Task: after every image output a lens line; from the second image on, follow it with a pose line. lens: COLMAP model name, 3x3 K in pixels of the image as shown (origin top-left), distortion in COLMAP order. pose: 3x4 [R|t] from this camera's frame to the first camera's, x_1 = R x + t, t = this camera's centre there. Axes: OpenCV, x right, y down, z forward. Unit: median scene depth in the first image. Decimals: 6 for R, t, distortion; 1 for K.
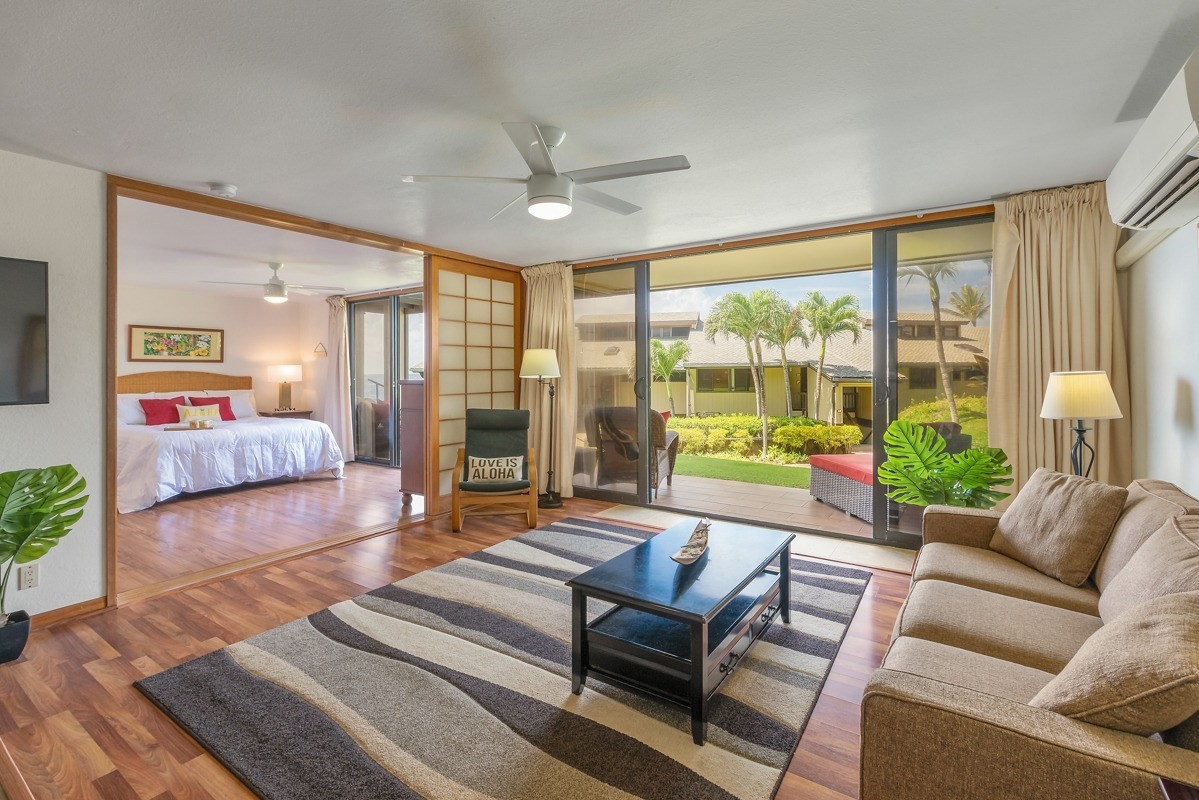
lens RADIAL K [[555.4, 0, 592.8], [0, 555.4, 378.2], [0, 0, 1]] dist [0.001272, 0.000026]
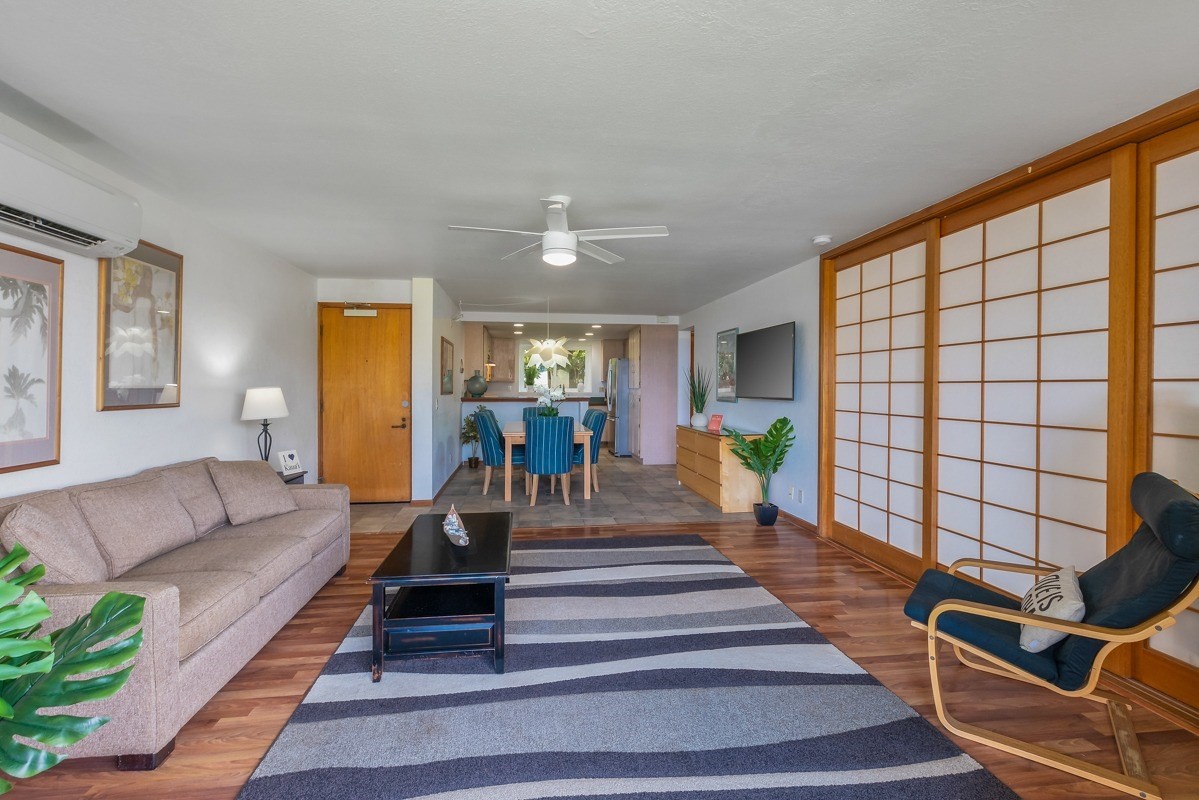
lens RADIAL K [[538.6, 0, 592.6], [0, 538.6, 398.4], [0, 0, 1]] dist [-0.001613, -0.000116]
pose [[-0.738667, 0.016204, -0.673875, 0.082176], [-0.010060, 0.999335, 0.035058, -0.002162], [0.673995, 0.032675, -0.738013, 0.225941]]
